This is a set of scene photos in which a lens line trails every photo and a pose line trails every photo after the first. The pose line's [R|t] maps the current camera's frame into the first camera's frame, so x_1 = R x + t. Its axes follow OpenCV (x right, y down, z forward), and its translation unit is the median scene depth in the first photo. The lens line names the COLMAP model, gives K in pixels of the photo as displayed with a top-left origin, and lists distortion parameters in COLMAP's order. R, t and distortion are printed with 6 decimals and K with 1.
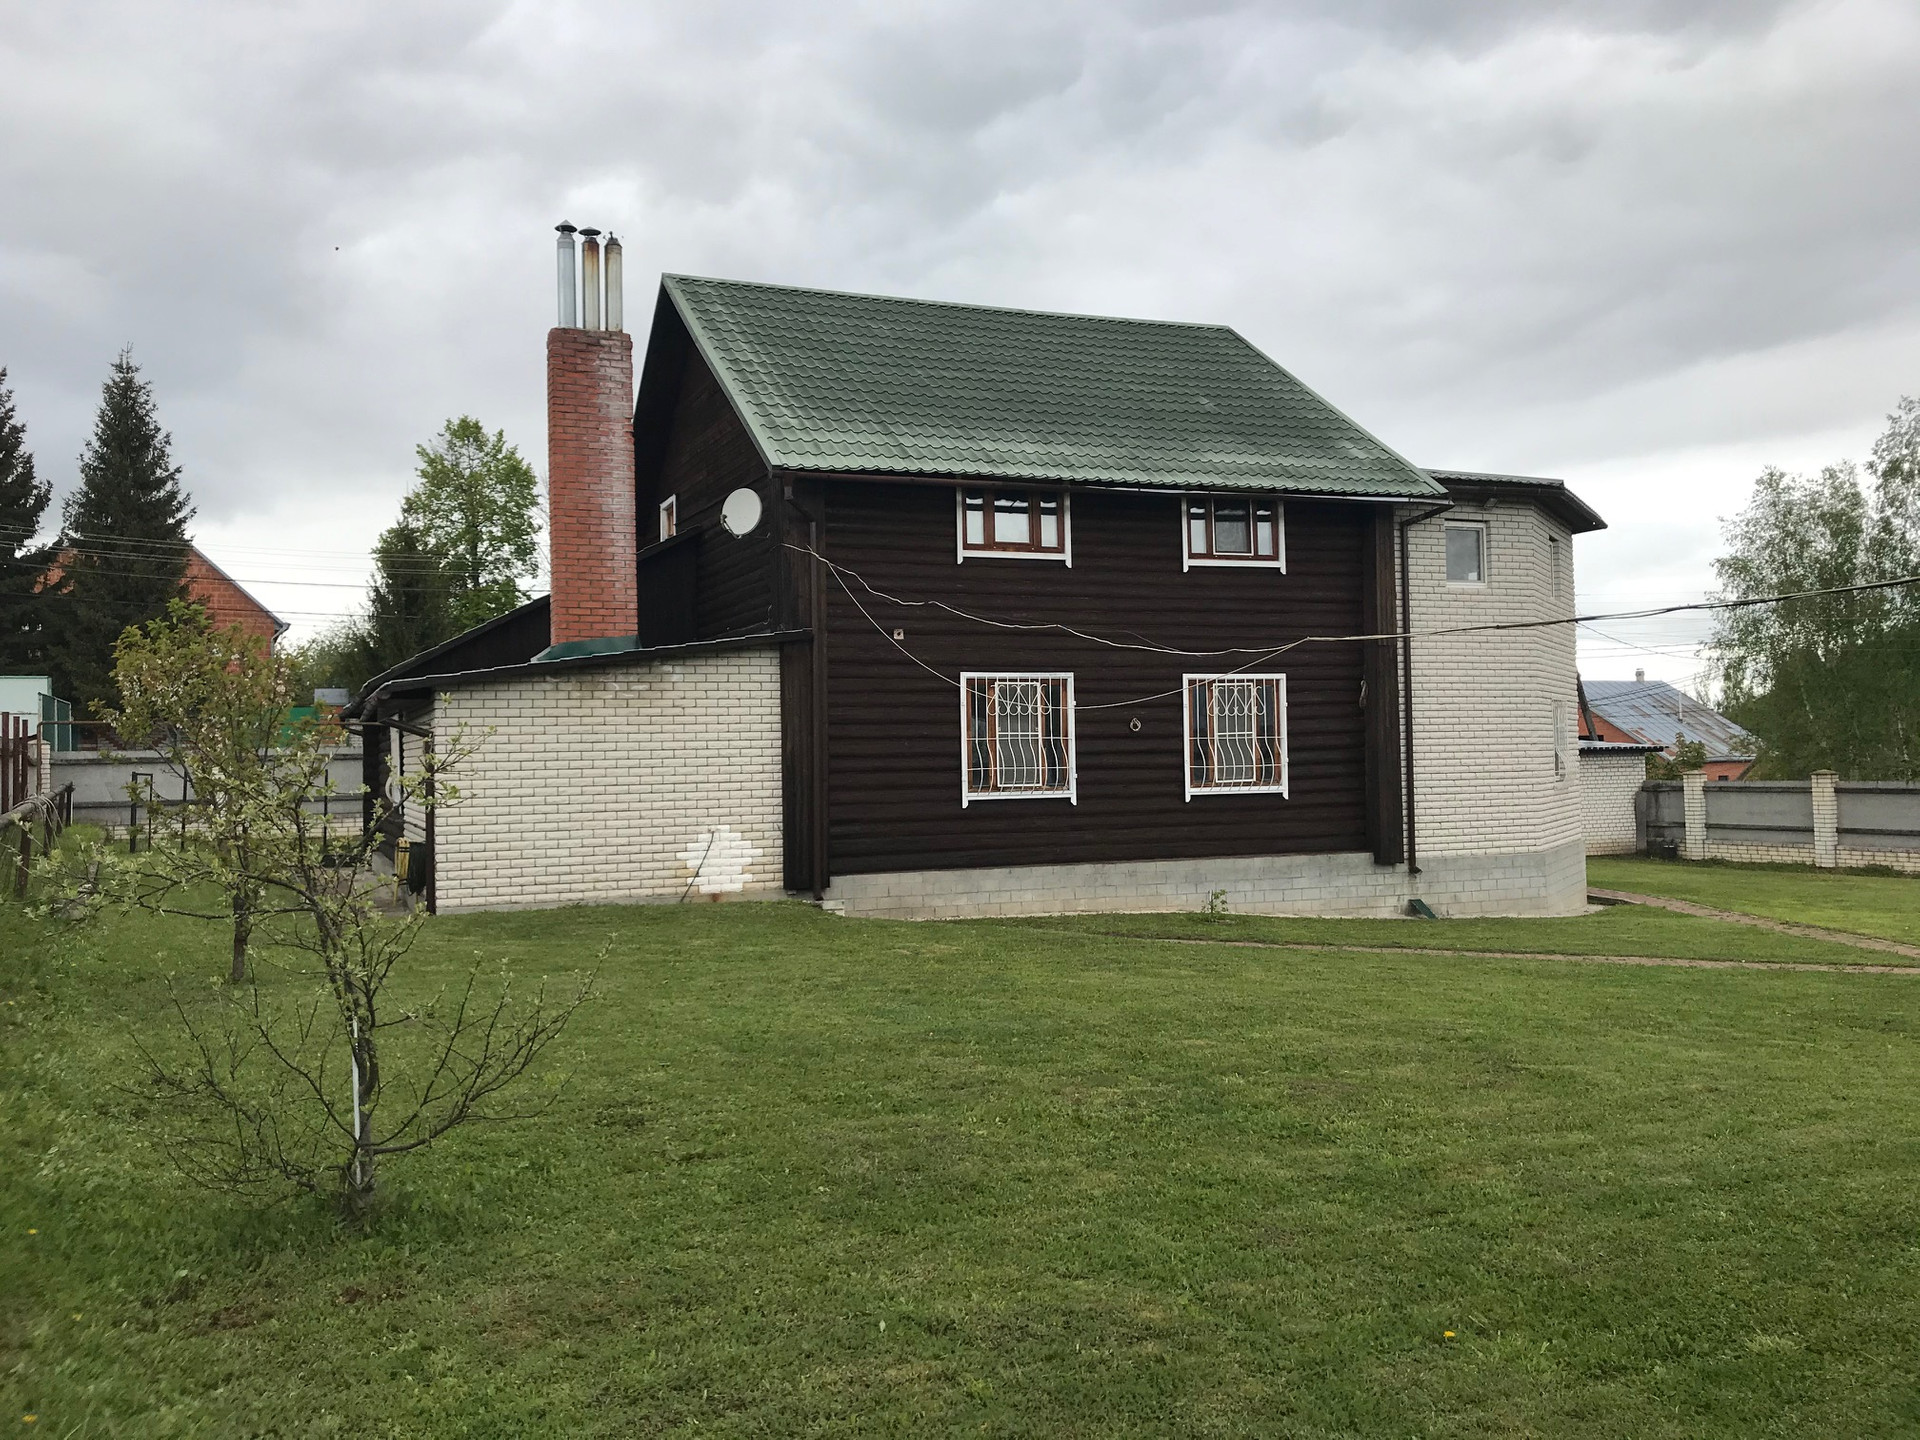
lens RADIAL K [[1547.8, 0, 952.9], [0, 1547.8, 687.3], [0, 0, 1]] dist [0.068265, -0.115792]
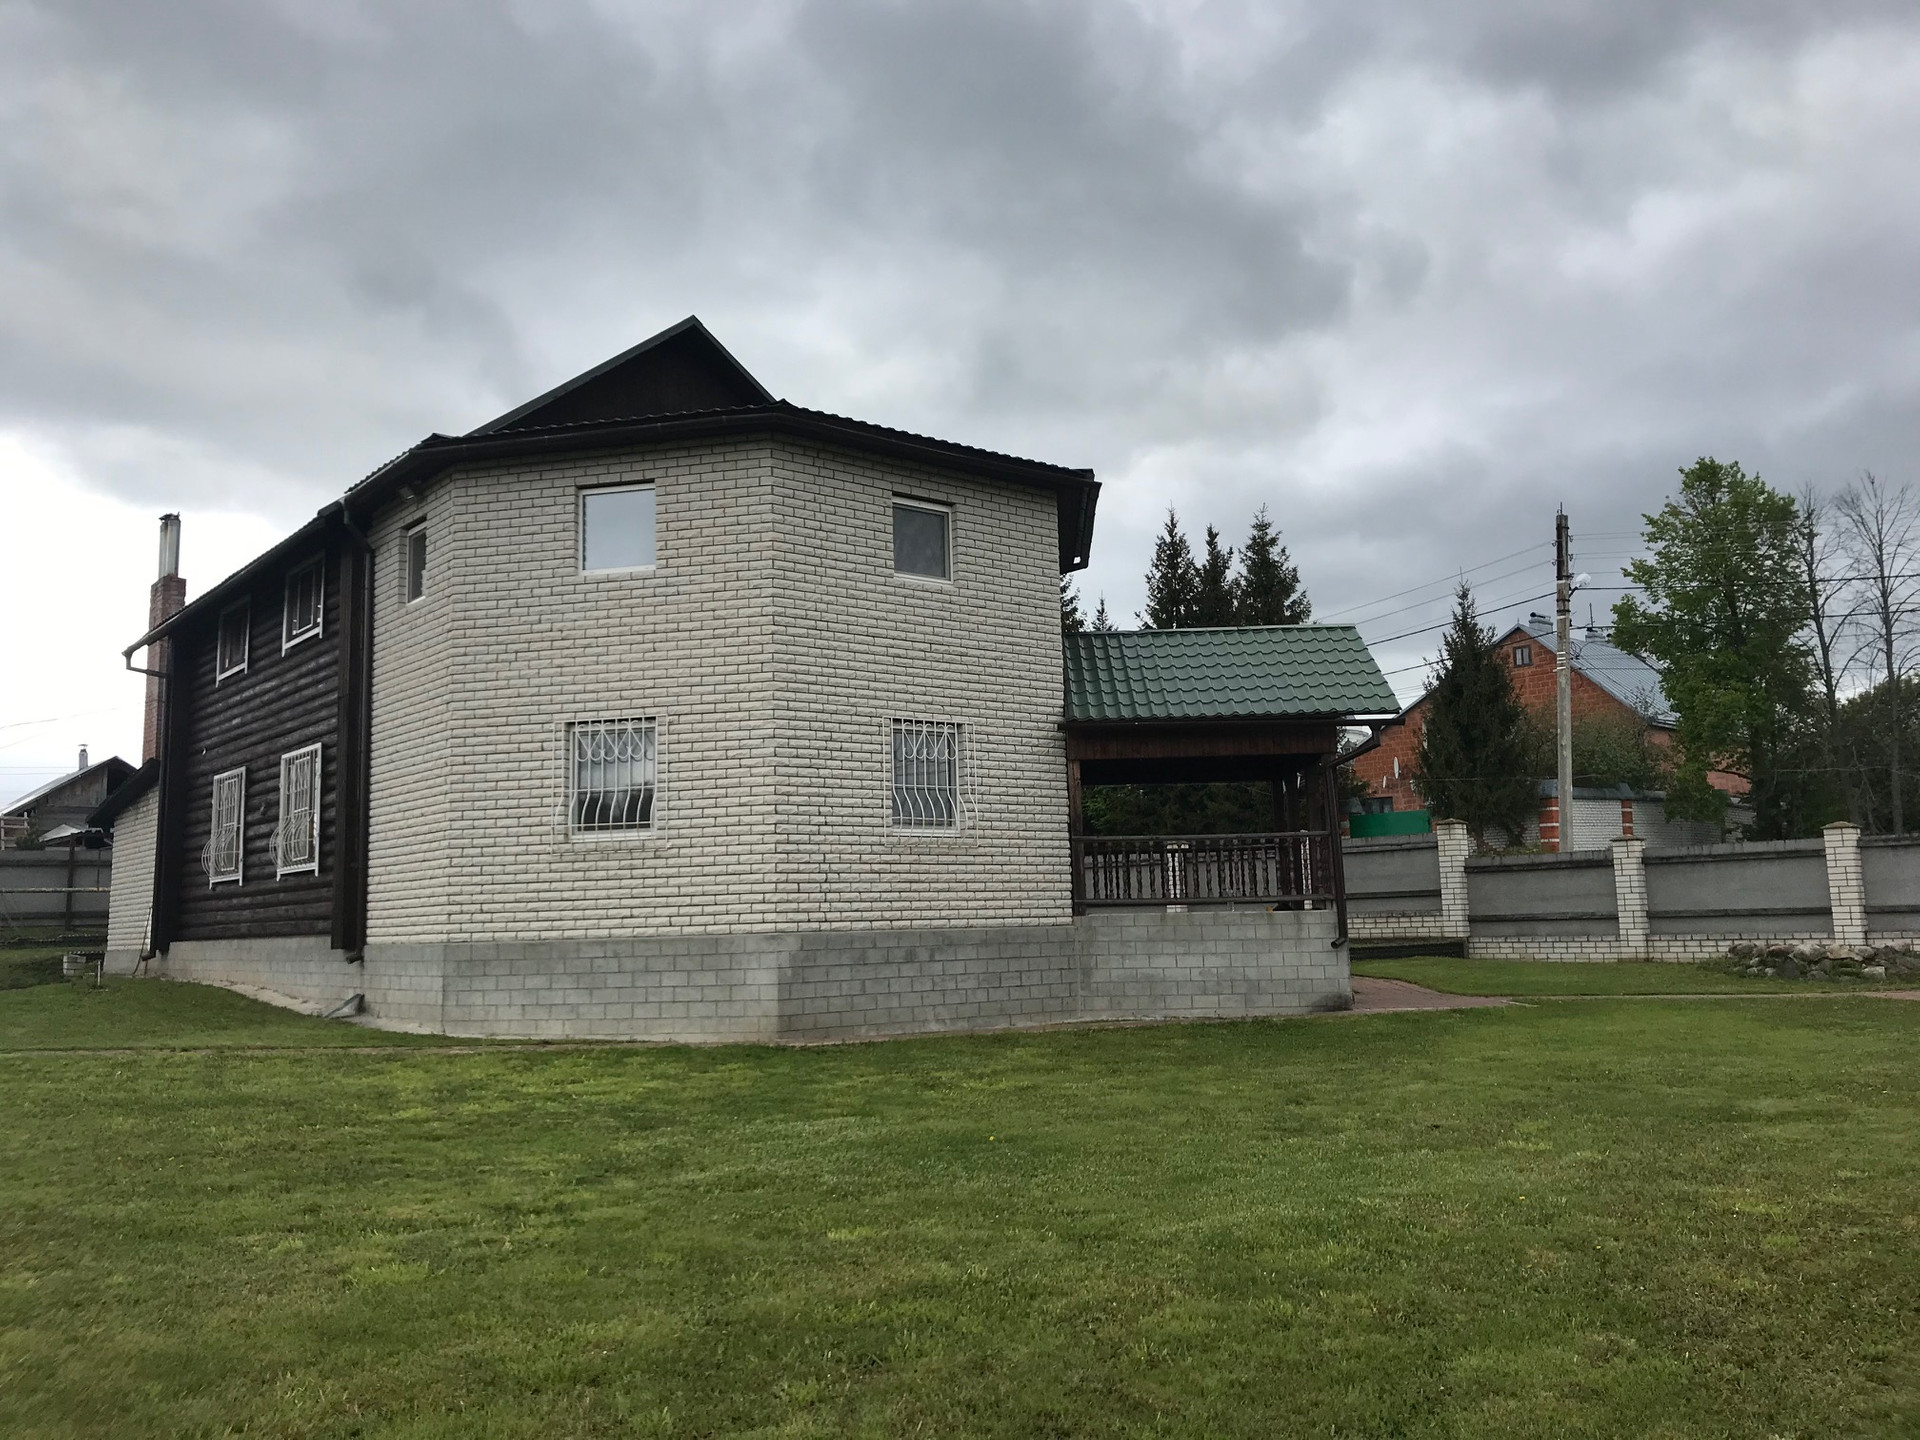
lens RADIAL K [[1547.8, 0, 952.9], [0, 1547.8, 687.3], [0, 0, 1]] dist [0.068265, -0.115792]
pose [[0.293927, -0.135958, -0.946109, 1.305616], [0.063725, 0.990417, -0.122527, 0.104648], [0.953701, -0.024277, 0.299774, 1.151987]]
